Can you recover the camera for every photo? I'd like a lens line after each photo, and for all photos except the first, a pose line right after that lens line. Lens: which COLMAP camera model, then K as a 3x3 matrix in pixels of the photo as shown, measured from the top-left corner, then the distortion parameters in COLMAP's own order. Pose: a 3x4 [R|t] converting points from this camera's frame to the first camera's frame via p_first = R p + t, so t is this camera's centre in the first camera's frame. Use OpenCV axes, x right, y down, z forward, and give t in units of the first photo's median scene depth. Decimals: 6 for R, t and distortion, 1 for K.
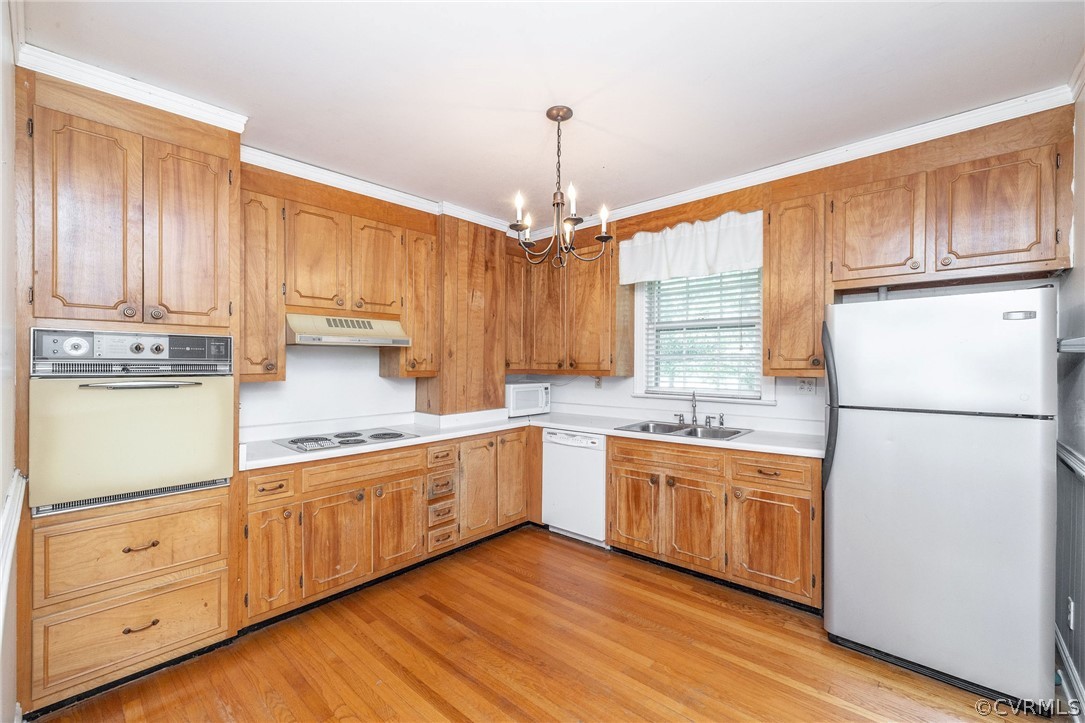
lens RADIAL K [[458.3, 0, 535.1], [0, 458.3, 364.9], [0, 0, 1]] dist [-0.000362, 0.000066]
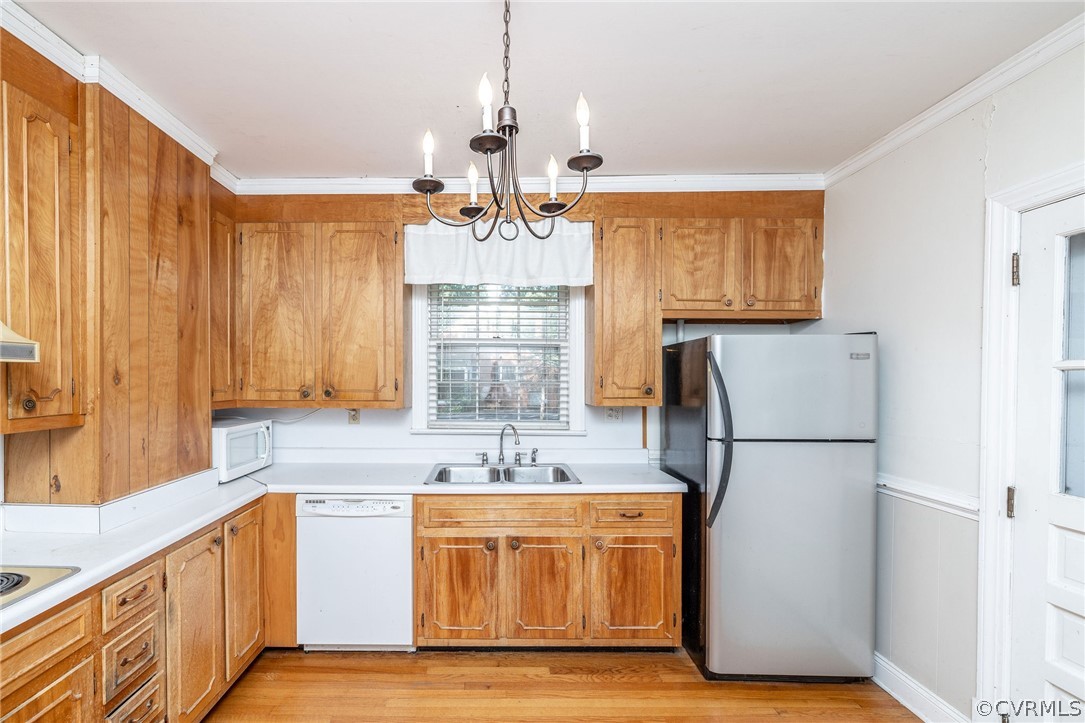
lens RADIAL K [[474.7, 0, 493.5], [0, 474.7, 385.7], [0, 0, 1]] dist [-0.000366, -0.000050]
pose [[0.742480, -0.008952, 0.669808, -0.263887], [-0.001300, 0.999890, 0.014806, -0.027204], [-0.669866, -0.011864, 0.742387, 0.406073]]
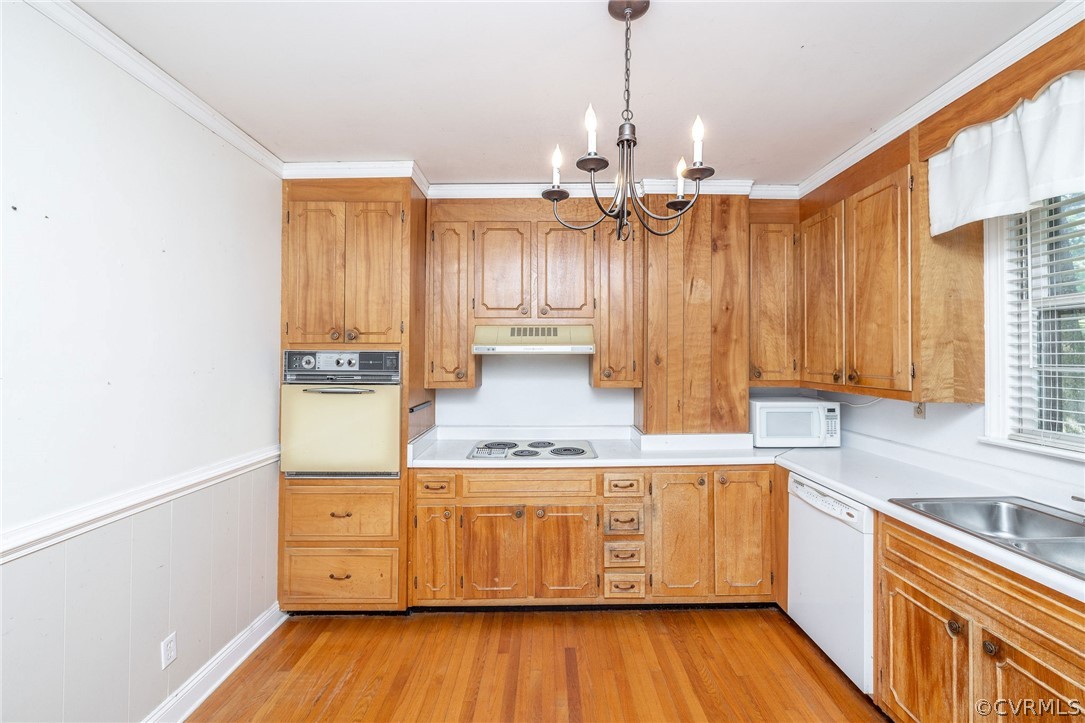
lens RADIAL K [[452.3, 0, 541.0], [0, 452.3, 348.6], [0, 0, 1]] dist [-0.001108, -0.000073]
pose [[0.682528, -0.014219, -0.730721, 0.309421], [-0.002460, 0.999760, -0.021753, -0.032056], [0.730856, 0.016645, 0.682329, 0.342323]]
